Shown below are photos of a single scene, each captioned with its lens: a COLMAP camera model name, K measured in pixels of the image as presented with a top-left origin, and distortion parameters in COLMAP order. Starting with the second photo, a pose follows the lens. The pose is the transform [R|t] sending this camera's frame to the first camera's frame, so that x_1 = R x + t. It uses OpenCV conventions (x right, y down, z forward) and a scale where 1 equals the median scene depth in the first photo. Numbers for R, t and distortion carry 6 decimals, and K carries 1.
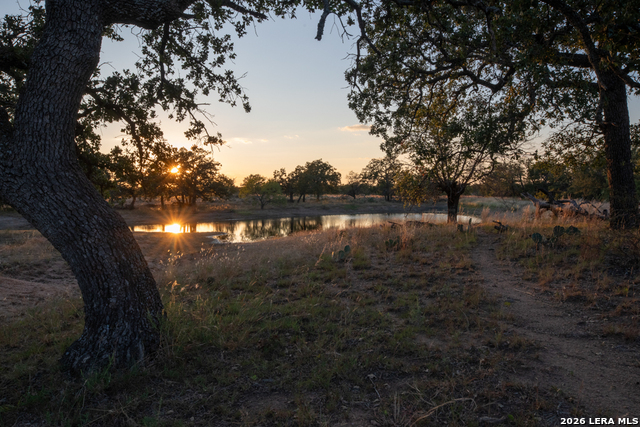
lens RADIAL K [[444.6, 0, 320.4], [0, 444.6, 212.5], [0, 0, 1]] dist [0.000259, -0.000032]
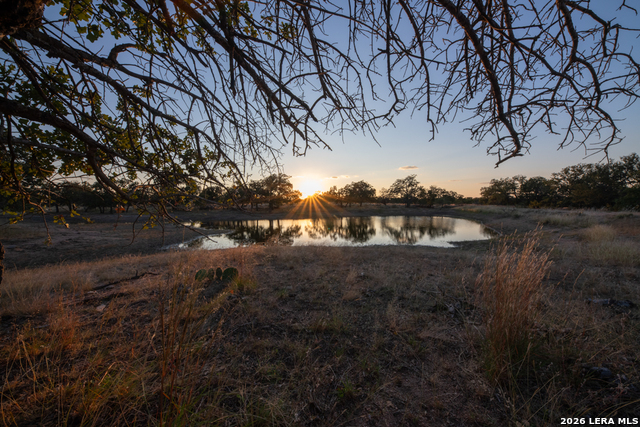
lens RADIAL K [[219.3, 0, 318.7], [0, 219.3, 214.3], [0, 0, 1]] dist [-0.008897, -0.000302]
pose [[0.962213, 0.020592, -0.271520, 0.065998], [-0.019010, 0.999784, 0.008457, -0.003714], [0.271635, -0.002976, 0.962396, 0.214857]]
